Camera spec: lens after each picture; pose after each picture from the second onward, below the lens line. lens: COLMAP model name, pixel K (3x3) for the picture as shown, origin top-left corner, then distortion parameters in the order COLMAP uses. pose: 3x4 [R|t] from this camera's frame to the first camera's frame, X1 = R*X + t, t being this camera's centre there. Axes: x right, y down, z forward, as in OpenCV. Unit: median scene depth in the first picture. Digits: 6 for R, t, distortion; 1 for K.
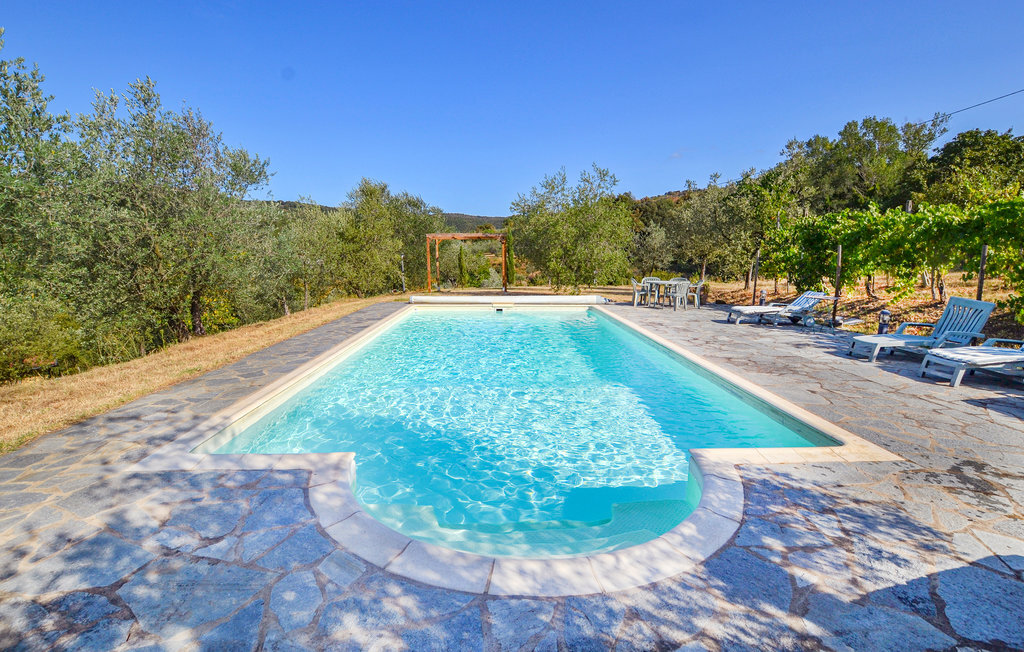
lens RADIAL K [[509.6, 0, 512.0], [0, 509.6, 326.0], [0, 0, 1]] dist [-0.013193, -0.000636]
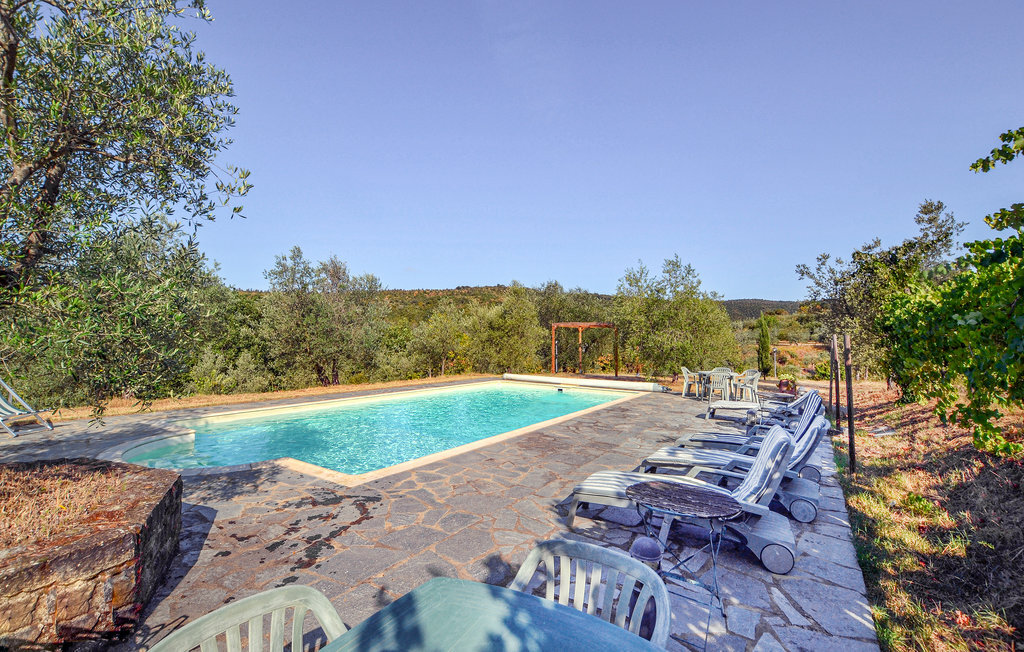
lens RADIAL K [[509.6, 0, 512.0], [0, 509.6, 326.0], [0, 0, 1]] dist [-0.013193, -0.000636]
pose [[0.783342, 0.000033, -0.621591, 0.615336], [-0.104145, 0.985871, -0.131193, -0.012311], [0.612804, 0.167505, 0.772278, 0.032358]]
